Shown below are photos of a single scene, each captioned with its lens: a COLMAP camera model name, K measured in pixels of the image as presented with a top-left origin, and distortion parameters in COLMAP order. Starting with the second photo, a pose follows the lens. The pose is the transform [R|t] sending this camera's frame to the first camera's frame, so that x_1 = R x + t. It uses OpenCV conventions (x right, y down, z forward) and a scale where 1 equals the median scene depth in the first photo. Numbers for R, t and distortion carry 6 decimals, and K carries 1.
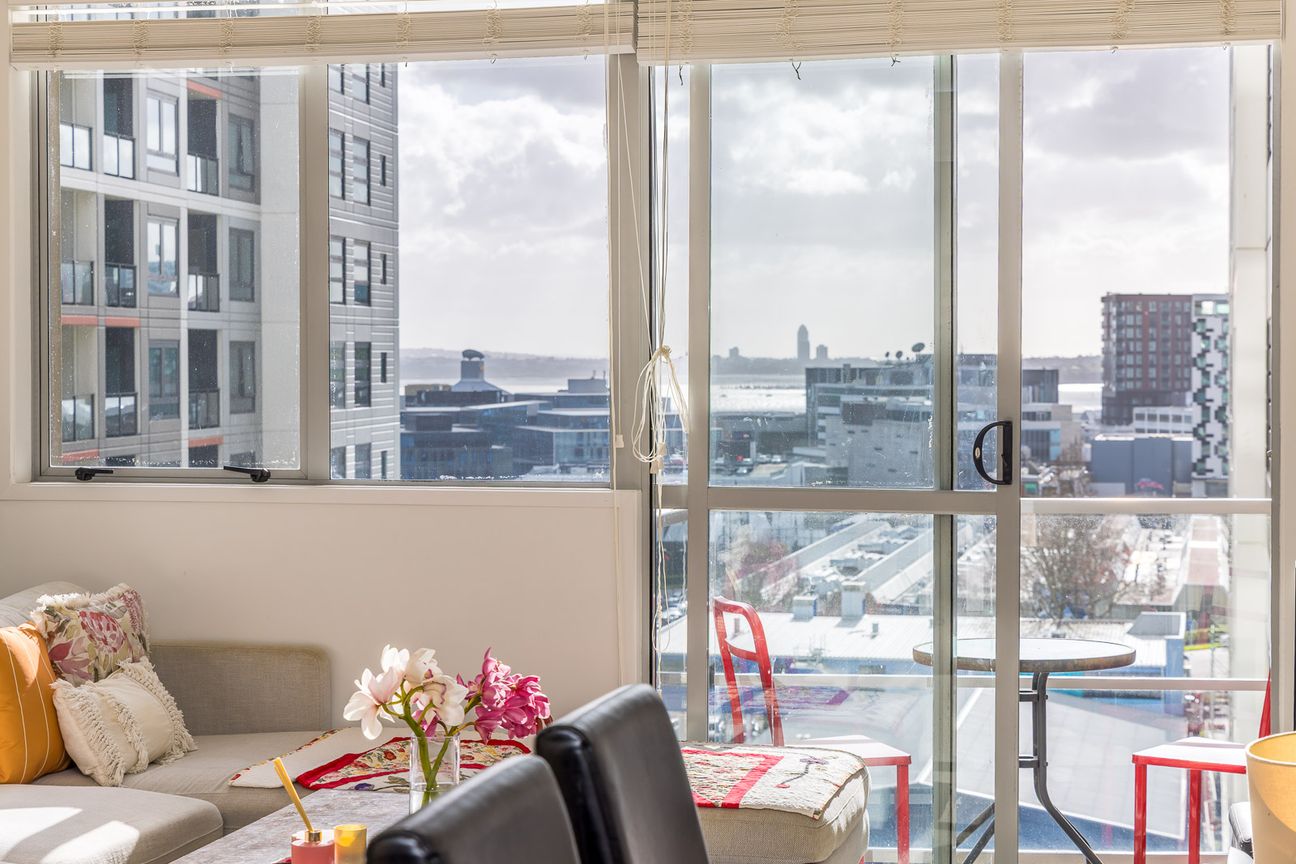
lens RADIAL K [[2396.5, 0, 648.2], [0, 2396.5, 480.4], [0, 0, 1]] dist [0.019518, 0.007324]
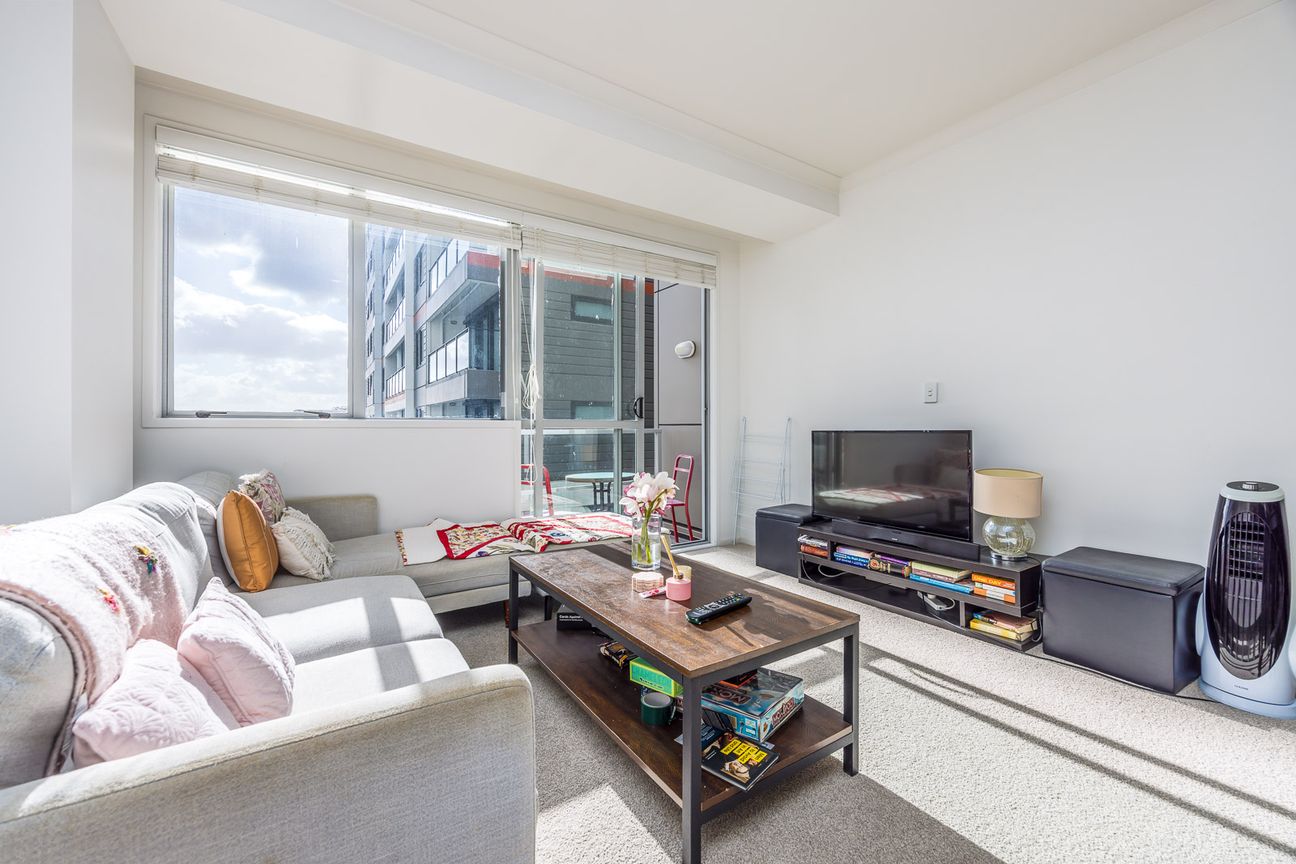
lens RADIAL K [[515.8, 0, 648.0], [0, 515.8, 432.0], [0, 0, 1]] dist [-0.001994, 0.000134]
pose [[0.699374, -0.003112, 0.714749, -0.304978], [0.028397, 0.999322, -0.023434, 0.033130], [-0.714191, 0.036686, 0.698988, 0.526044]]
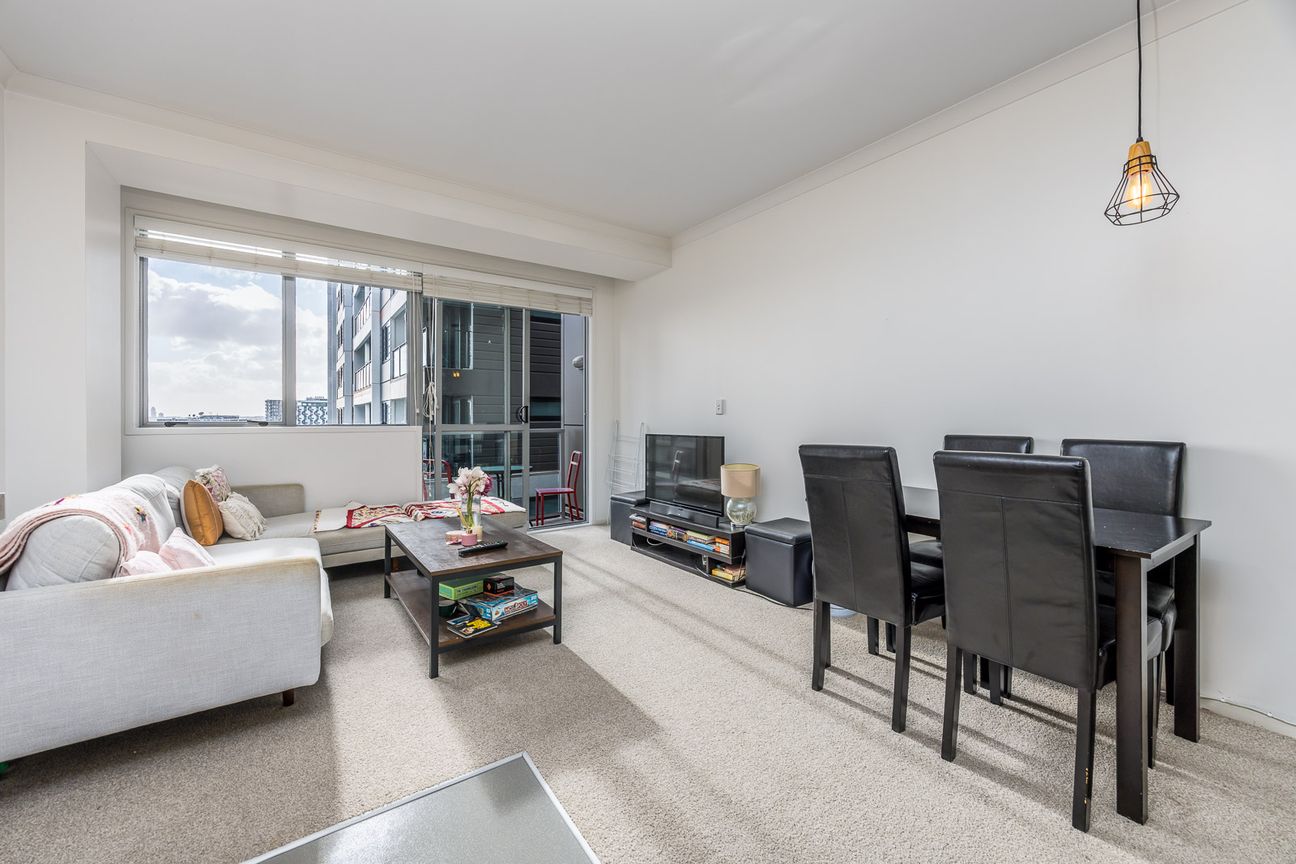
lens RADIAL K [[529.6, 0, 645.2], [0, 529.6, 425.0], [0, 0, 1]] dist [-0.000085, -0.000169]
pose [[0.685554, -0.006158, 0.727996, -0.325651], [0.028532, 0.999423, -0.018415, 0.024836], [-0.727463, 0.033396, 0.685334, 0.283691]]
